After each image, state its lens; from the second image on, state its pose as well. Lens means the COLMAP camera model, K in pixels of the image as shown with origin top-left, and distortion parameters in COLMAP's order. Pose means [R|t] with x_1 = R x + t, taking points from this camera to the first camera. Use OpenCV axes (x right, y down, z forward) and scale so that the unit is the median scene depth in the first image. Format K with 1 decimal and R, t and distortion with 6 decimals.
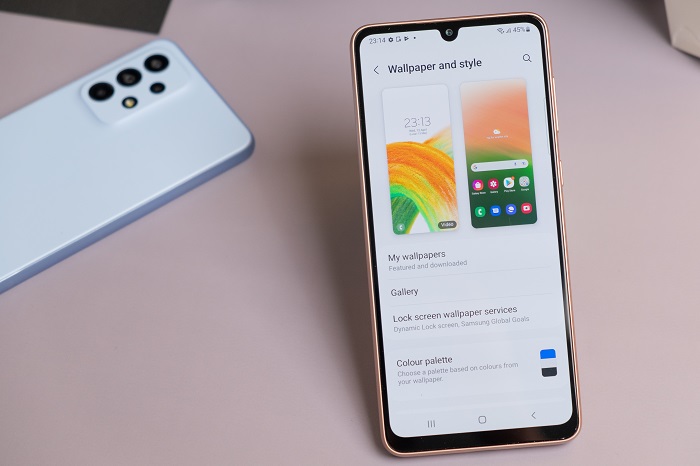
lens RADIAL K [[1767.3, 0, 352.0], [0, 1767.3, 229.3], [0, 0, 1]] dist [-0.051485, 0.000000]
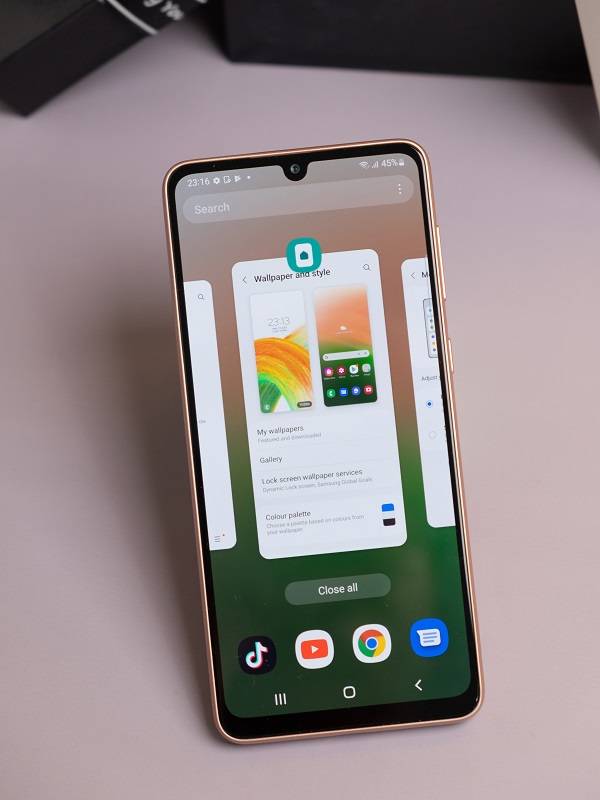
lens RADIAL K [[2530.5, 0, 297.6], [0, 2530.5, 398.8], [0, 0, 1]] dist [-0.063706, 0.000000]
pose [[0.998348, -0.017627, 0.054687, -0.047444], [0.018497, 0.999710, -0.015443, 0.020766], [-0.054399, 0.016429, 0.998384, -0.763045]]
